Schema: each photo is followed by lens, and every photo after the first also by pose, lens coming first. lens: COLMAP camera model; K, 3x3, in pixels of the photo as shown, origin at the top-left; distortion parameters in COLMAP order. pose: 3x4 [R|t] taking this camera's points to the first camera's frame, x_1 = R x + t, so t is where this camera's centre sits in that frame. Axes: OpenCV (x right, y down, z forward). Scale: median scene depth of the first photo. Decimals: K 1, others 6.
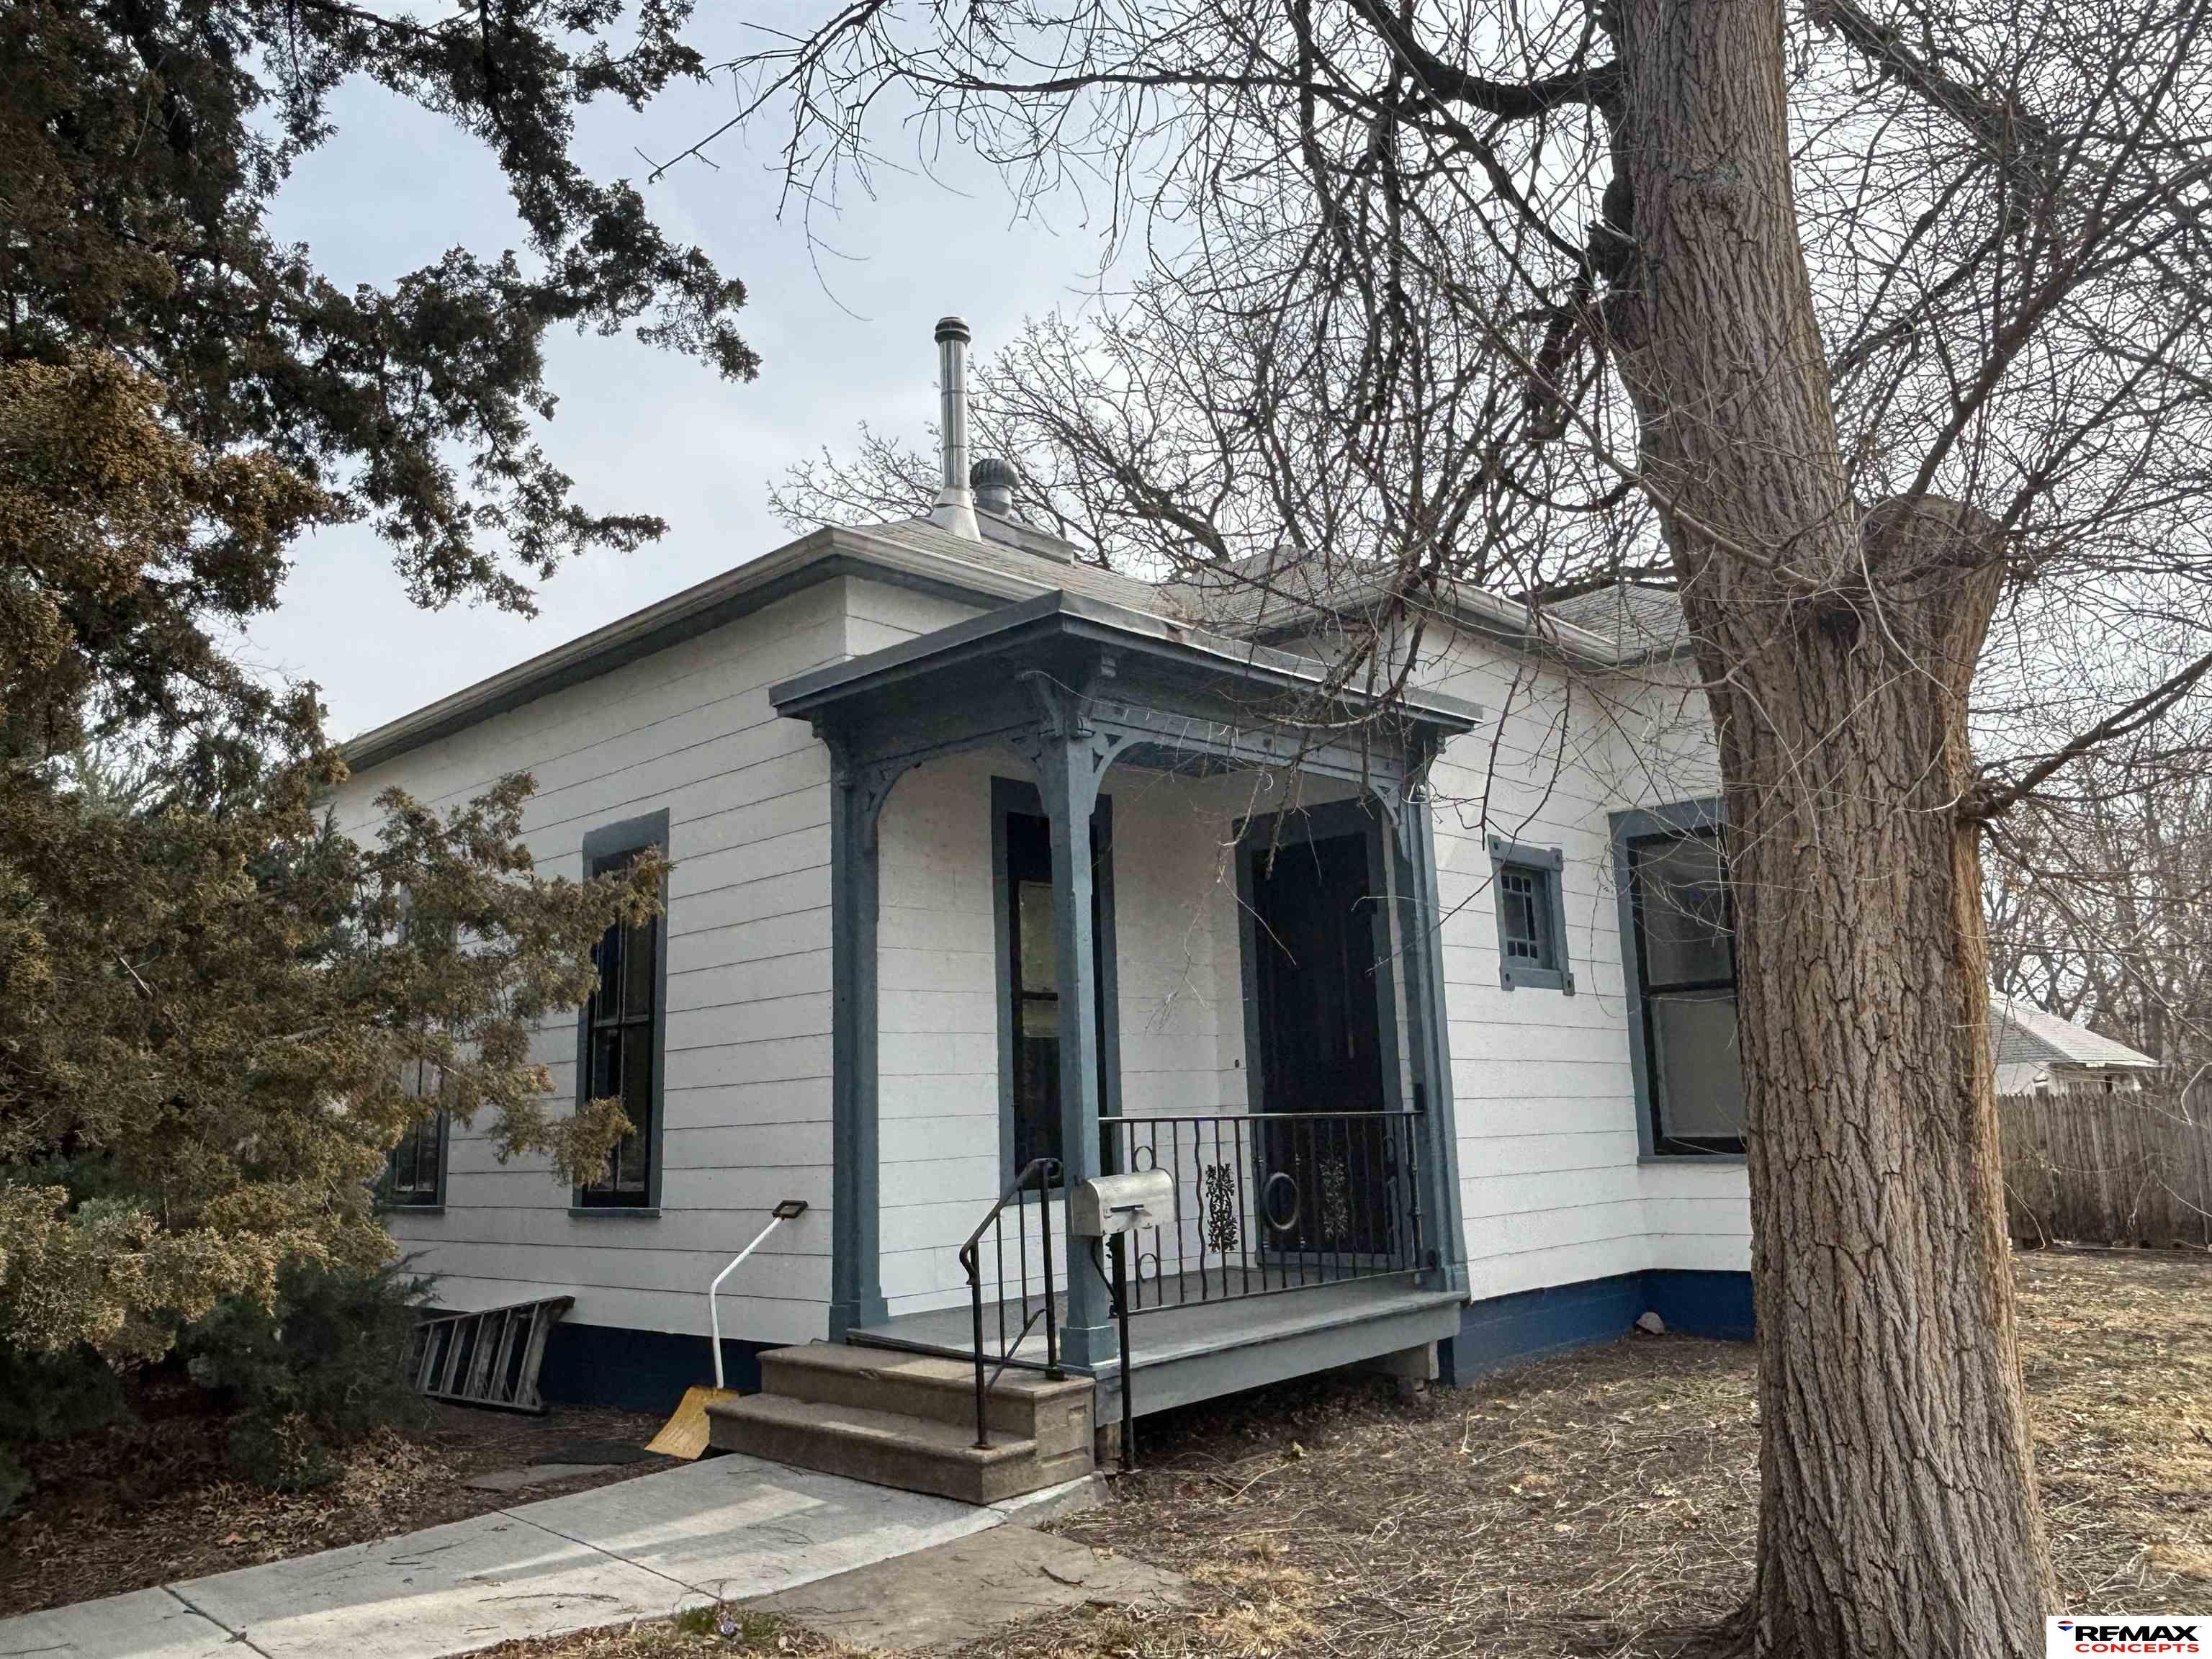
lens RADIAL K [[1673.1, 0, 1095.3], [0, 1673.1, 819.8], [0, 0, 1]] dist [0.011233, -0.000413]
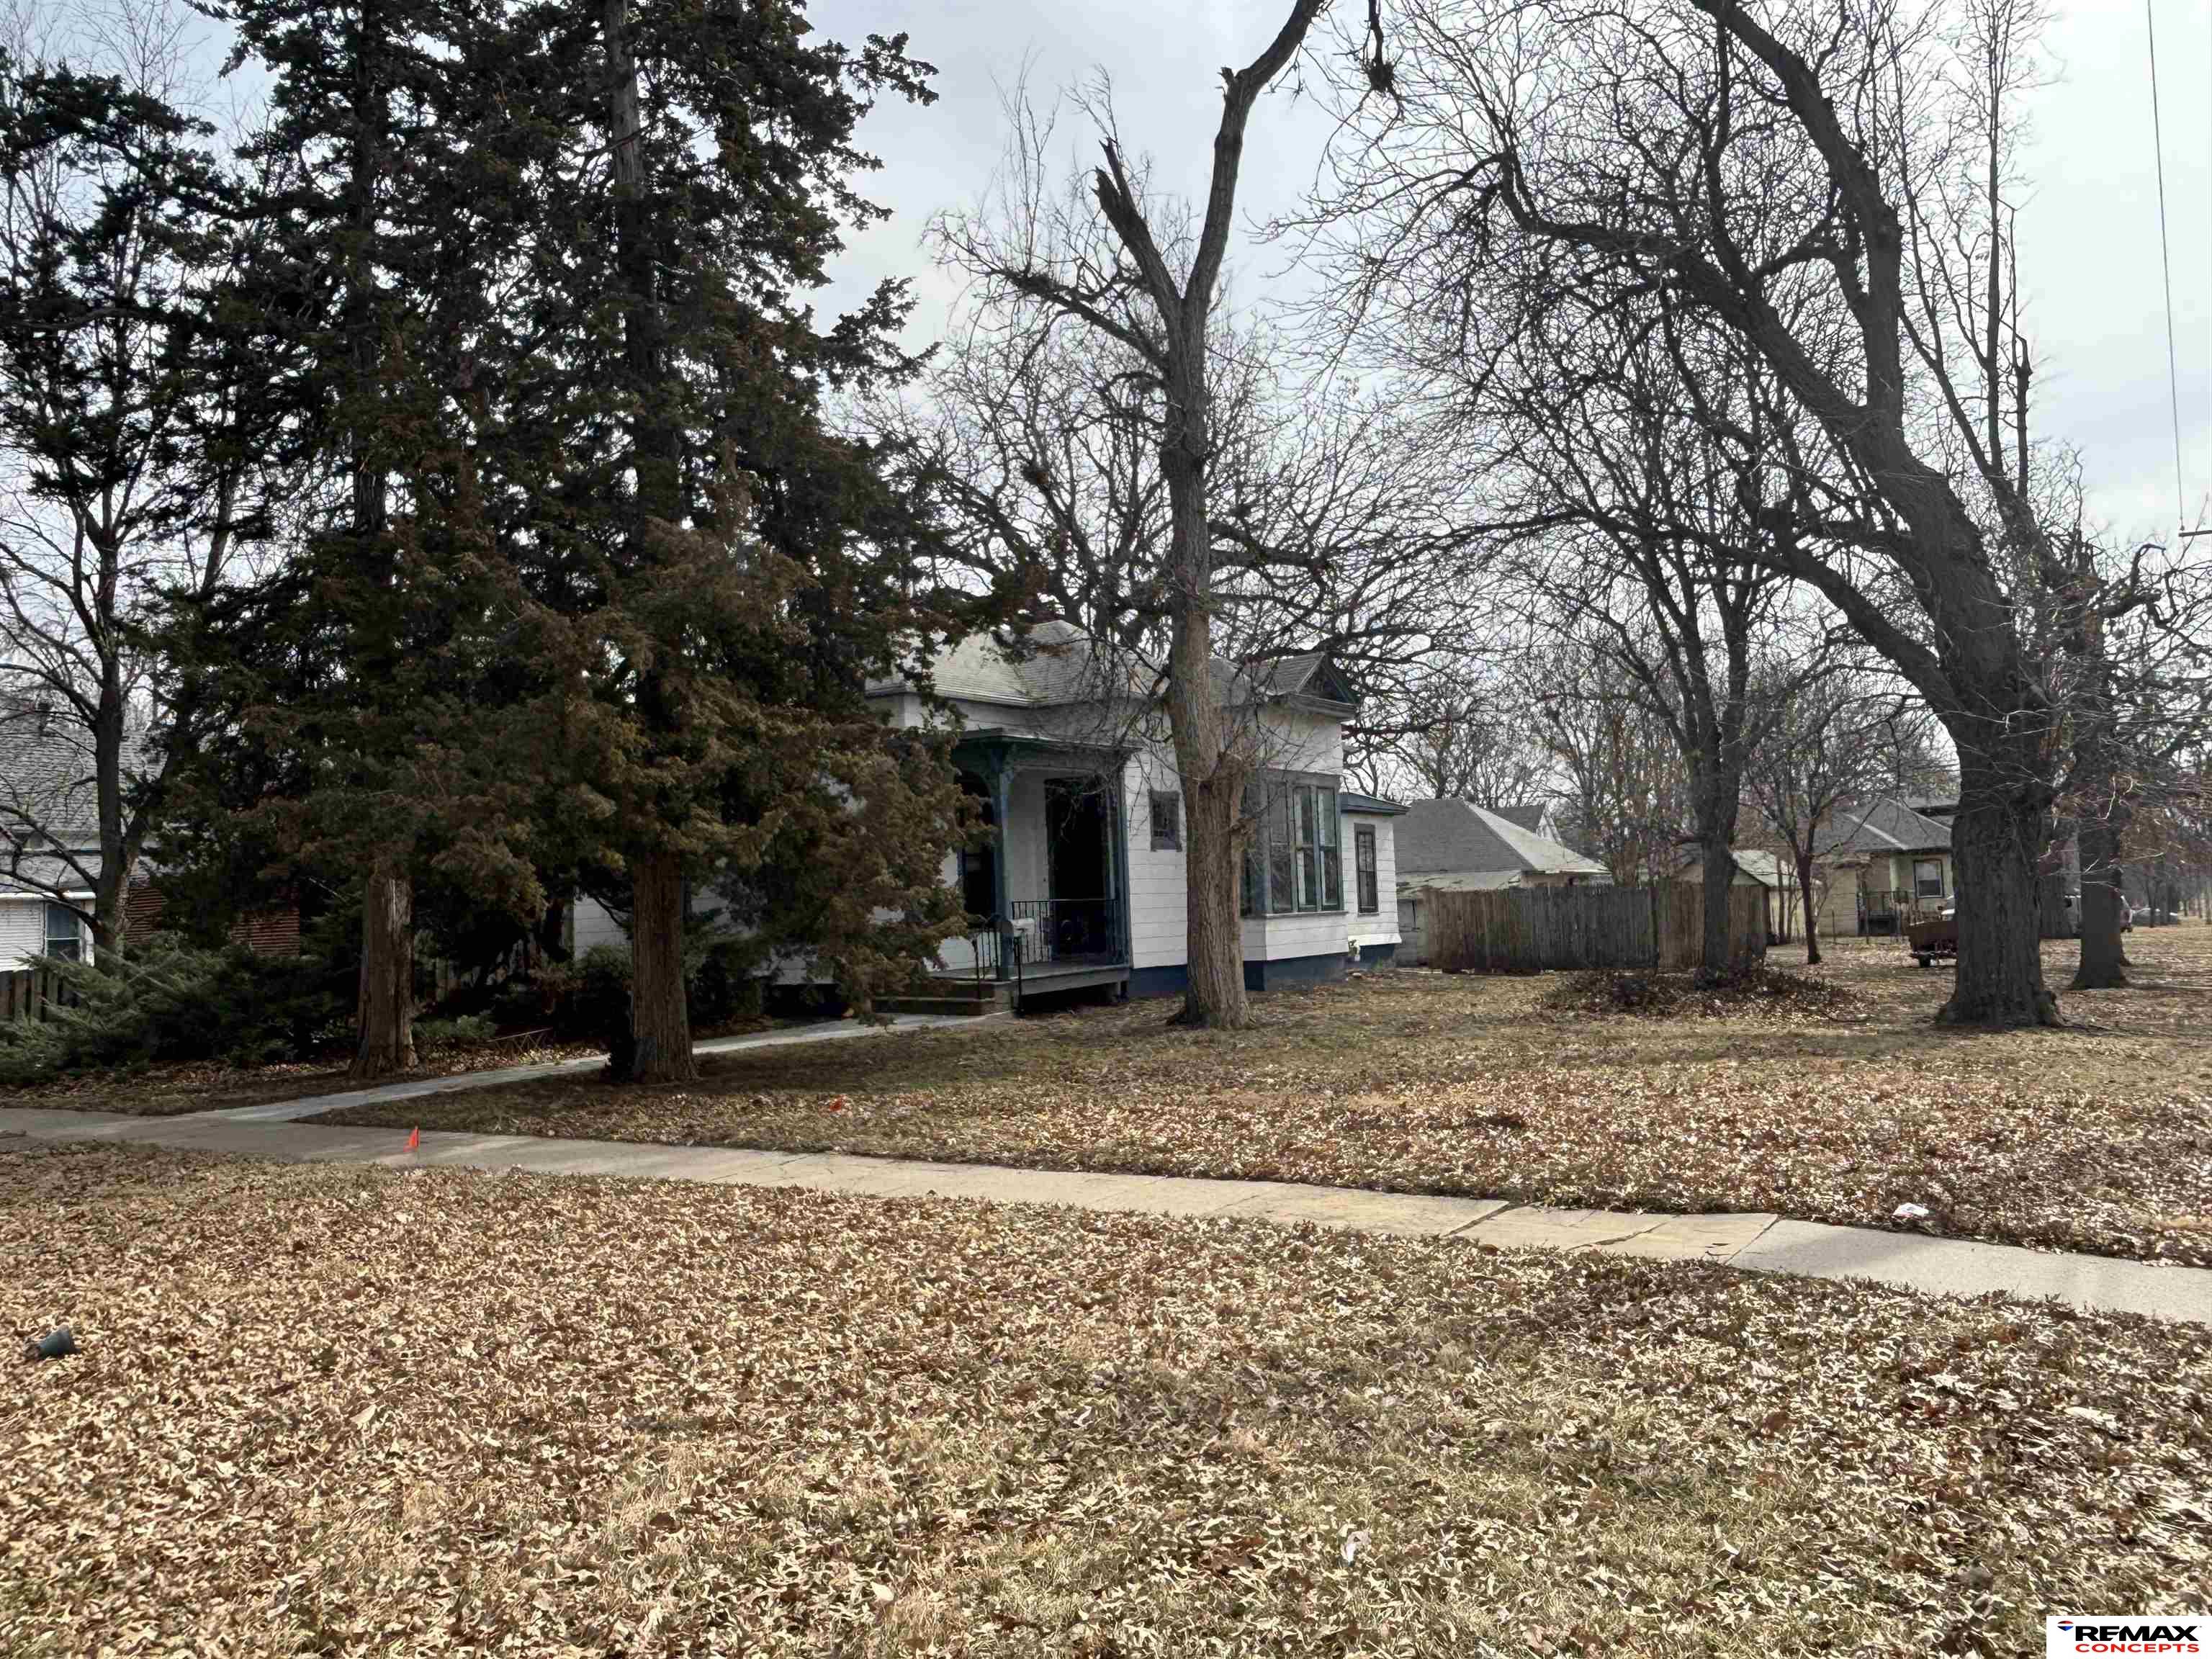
lens RADIAL K [[1673.1, 0, 1109.1], [0, 1673.1, 830.6], [0, 0, 1]] dist [0.011233, -0.000413]
pose [[0.981266, 0.005299, 0.192586, -0.297198], [-0.029169, 0.992184, 0.121325, -0.227480], [-0.190438, -0.124670, 0.973751, -1.411604]]
